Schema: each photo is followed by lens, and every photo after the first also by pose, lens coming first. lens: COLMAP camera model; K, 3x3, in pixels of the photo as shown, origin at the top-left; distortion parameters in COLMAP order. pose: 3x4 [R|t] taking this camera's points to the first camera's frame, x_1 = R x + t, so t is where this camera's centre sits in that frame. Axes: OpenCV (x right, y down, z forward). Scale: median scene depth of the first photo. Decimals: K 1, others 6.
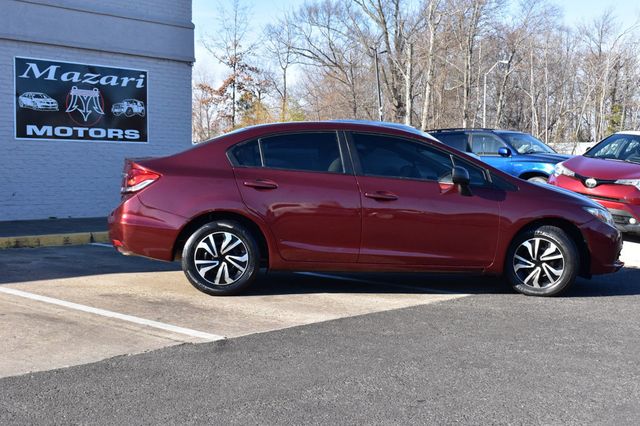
lens RADIAL K [[901.8, 0, 320.0], [0, 901.8, 213.0], [0, 0, 1]] dist [0.012618, -0.002712]
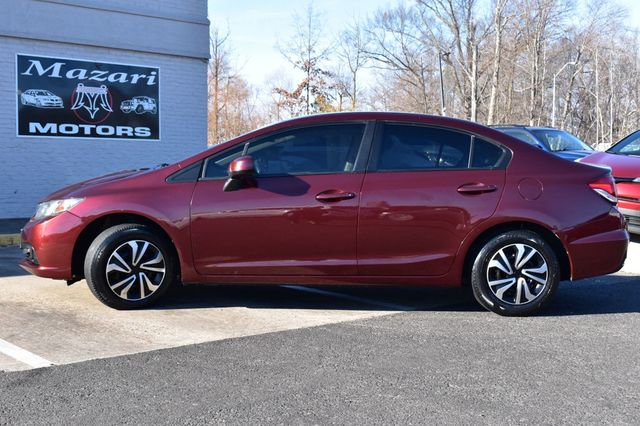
lens RADIAL K [[839.0, 0, 320.0], [0, 839.0, 213.0], [0, 0, 1]] dist [-0.004346, -0.021886]
pose [[0.994294, 0.005597, -0.106532, 0.084419], [-0.005174, 0.999978, 0.004246, -0.002859], [0.106553, -0.003670, 0.994300, 0.103891]]
